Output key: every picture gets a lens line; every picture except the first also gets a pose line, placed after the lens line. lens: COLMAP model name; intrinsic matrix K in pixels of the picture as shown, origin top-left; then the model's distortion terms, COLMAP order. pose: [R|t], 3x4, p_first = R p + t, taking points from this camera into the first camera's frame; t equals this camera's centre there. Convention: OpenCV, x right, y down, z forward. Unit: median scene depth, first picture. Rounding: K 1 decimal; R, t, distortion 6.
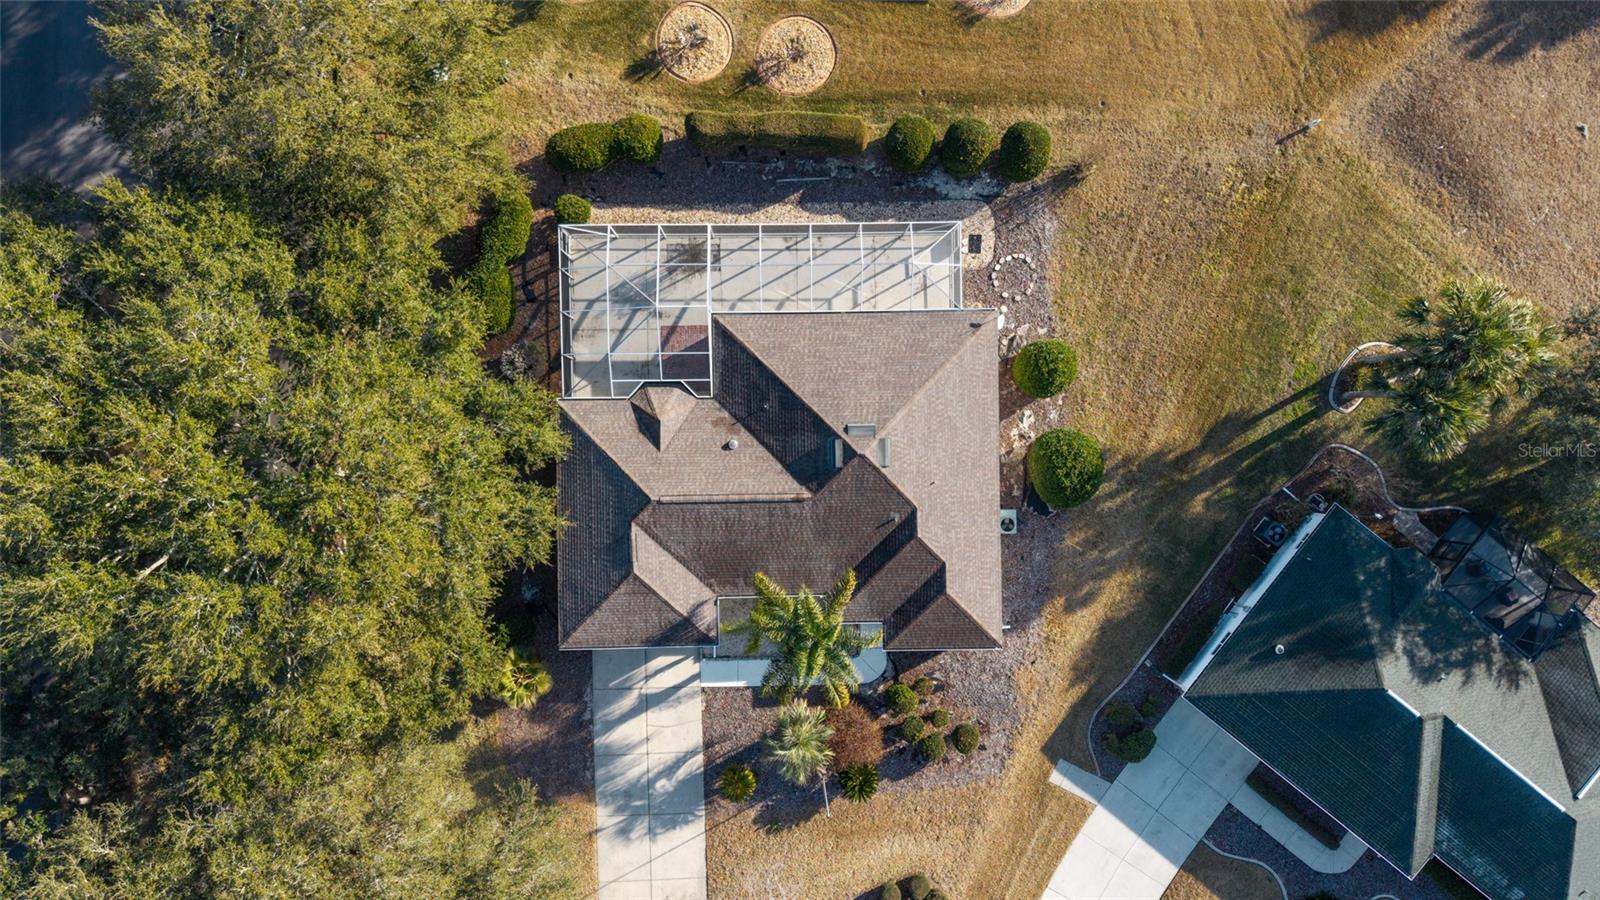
lens RADIAL K [[1067.0, 0, 800.0], [0, 1067.0, 450.0], [0, 0, 1]] dist [0.074763, -0.100632]
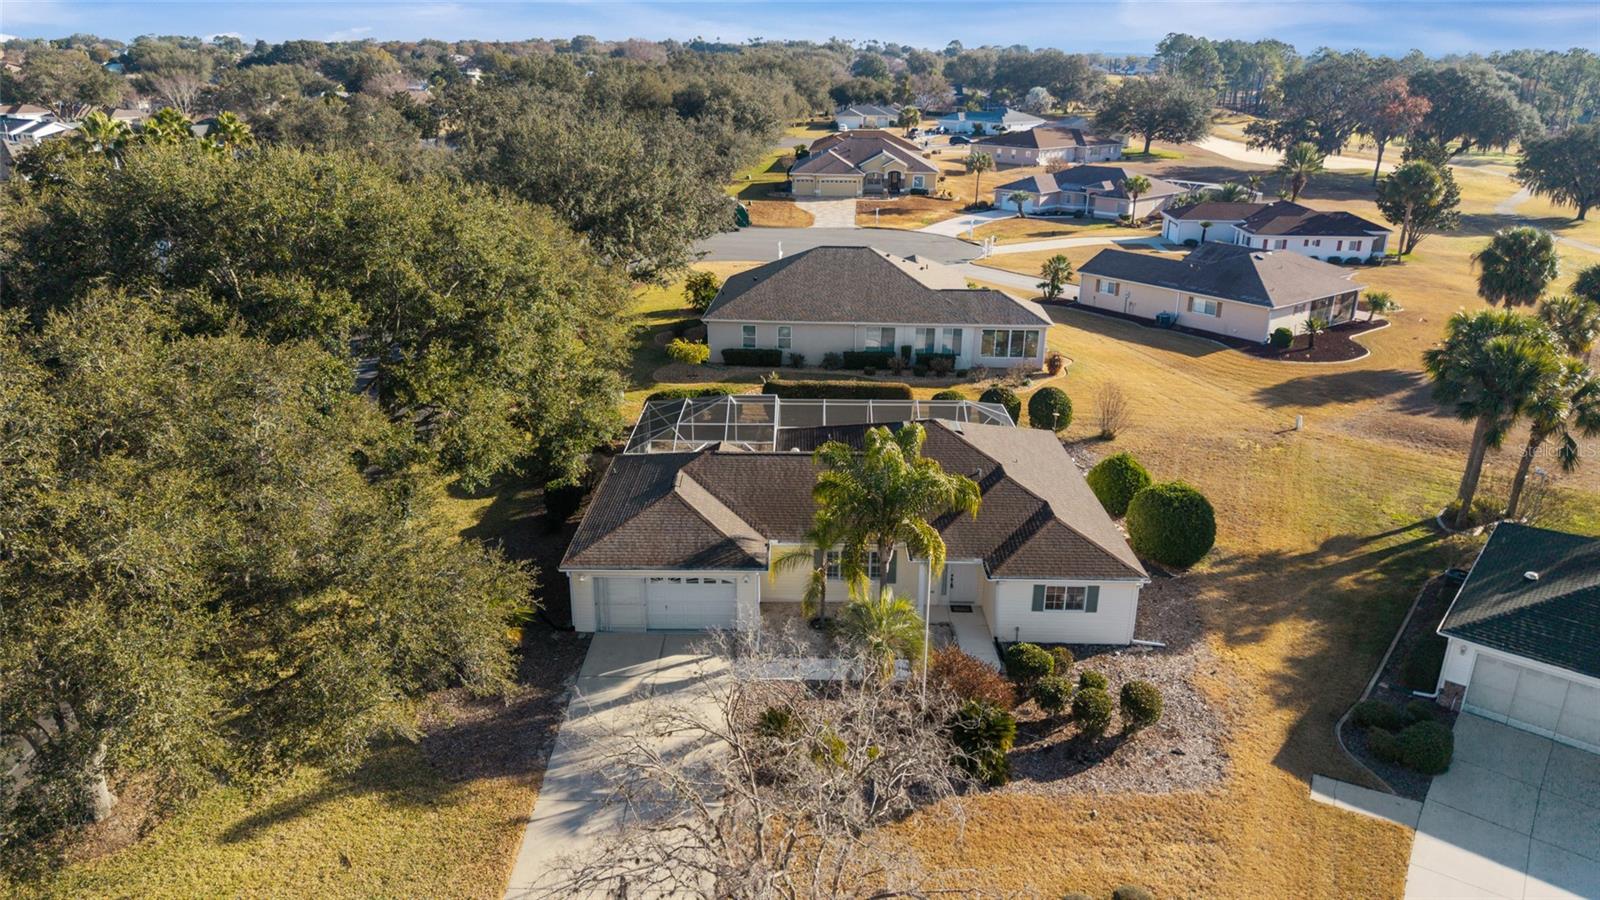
lens RADIAL K [[1067.0, 0, 800.0], [0, 1067.0, 450.0], [0, 0, 1]] dist [0.074763, -0.100632]
pose [[0.999594, 0.011015, -0.026282, -0.032654], [-0.028424, 0.319648, -0.947110, 0.817852], [-0.002032, 0.947472, 0.319832, 0.640141]]
